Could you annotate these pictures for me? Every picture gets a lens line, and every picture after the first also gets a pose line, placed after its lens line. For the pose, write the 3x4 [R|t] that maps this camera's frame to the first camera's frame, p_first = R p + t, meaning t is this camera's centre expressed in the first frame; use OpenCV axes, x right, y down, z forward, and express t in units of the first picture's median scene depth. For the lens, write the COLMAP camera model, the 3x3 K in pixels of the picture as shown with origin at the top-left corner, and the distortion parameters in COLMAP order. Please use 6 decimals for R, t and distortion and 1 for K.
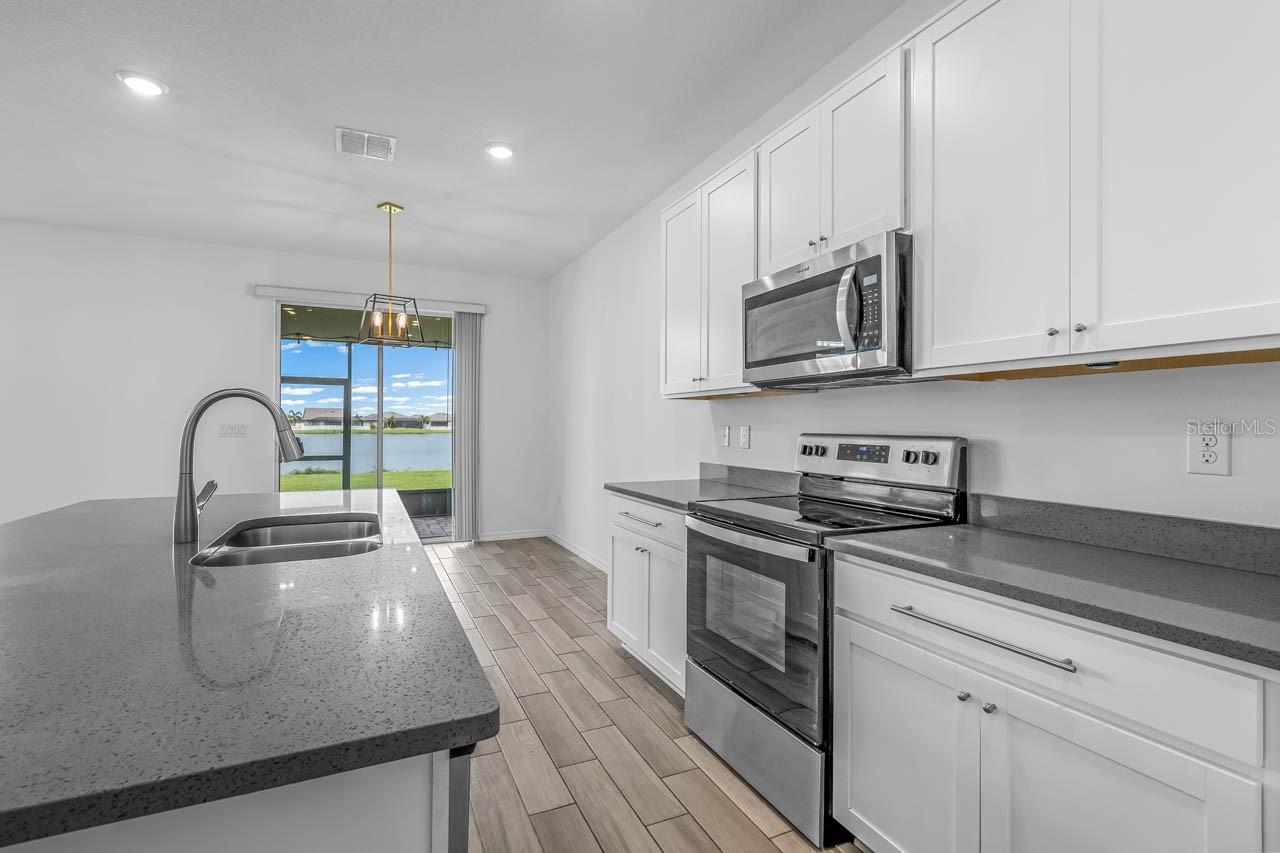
lens RADIAL K [[567.8, 0, 640.0], [0, 567.8, 426.5], [0, 0, 1]] dist [-0.000544, -0.000024]
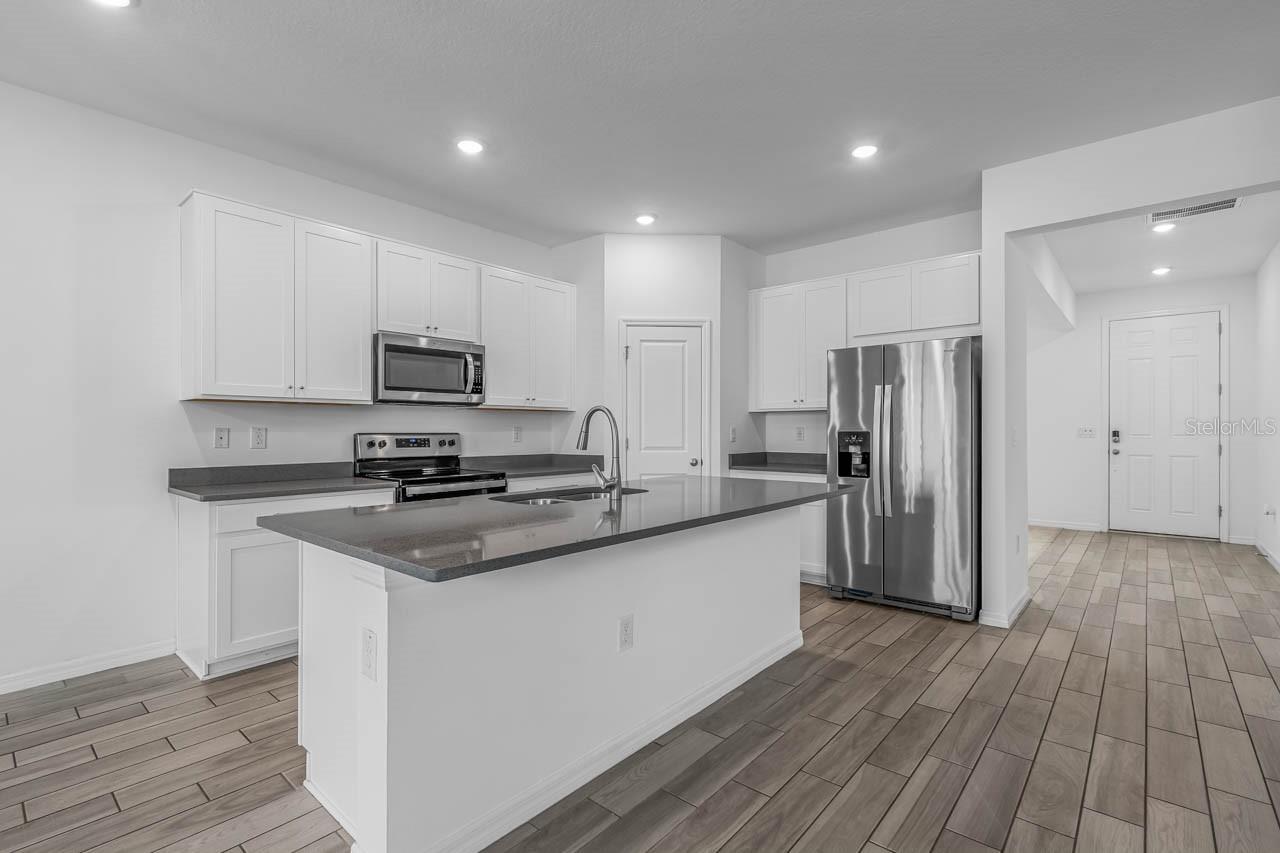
lens RADIAL K [[599.9, 0, 592.8], [0, 599.9, 429.3], [0, 0, 1]] dist [0.001034, -0.000016]
pose [[-0.375987, -0.003534, 0.926618, -1.664737], [-0.002288, 0.999993, 0.002885, -0.003972], [-0.926622, -0.001035, -0.375993, 1.238117]]
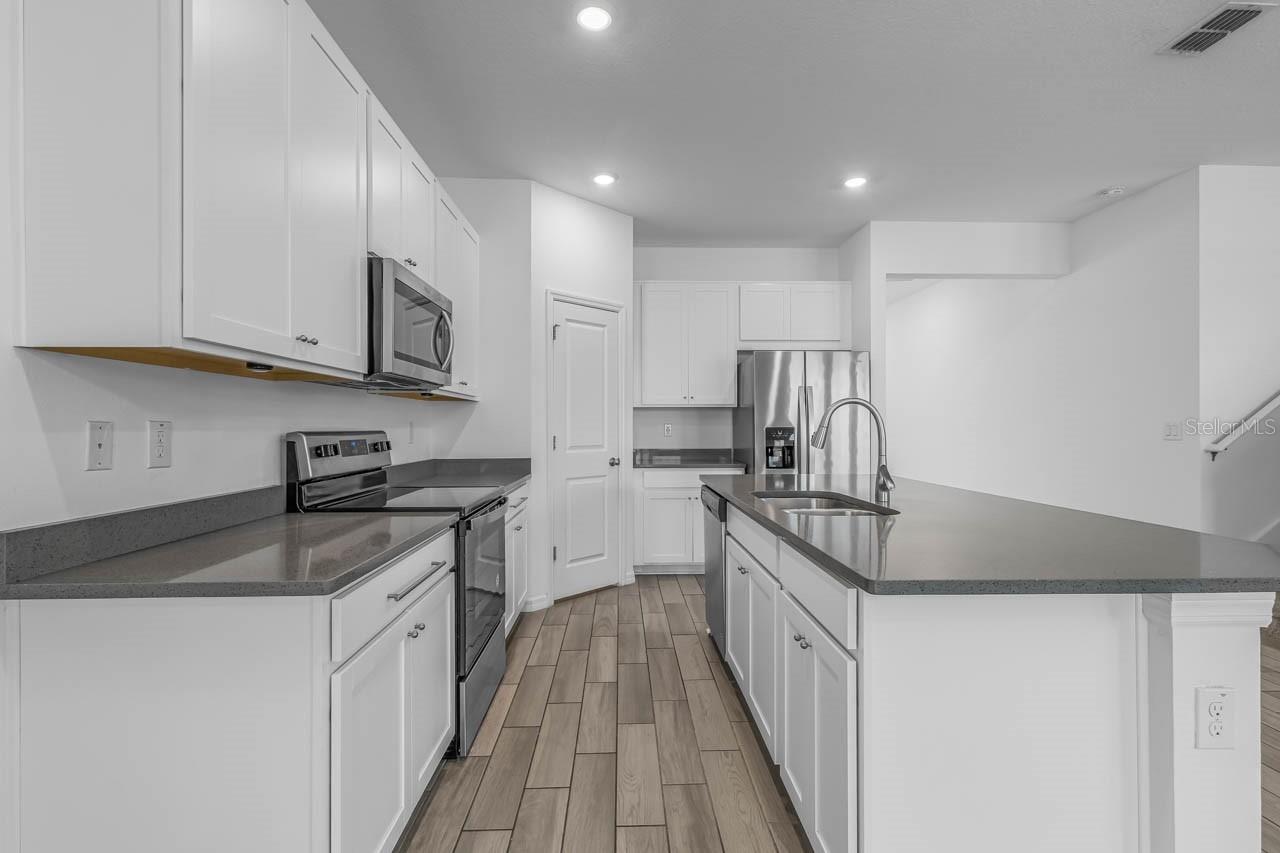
lens RADIAL K [[631.3, 0, 640.0], [0, 631.3, 426.5], [0, 0, 1]] dist [0.000769, 0.000047]
pose [[-0.919649, -0.005494, 0.392702, -0.617249], [-0.004824, 0.999985, 0.002694, -0.000293], [-0.392711, 0.000583, -0.919662, 1.983751]]
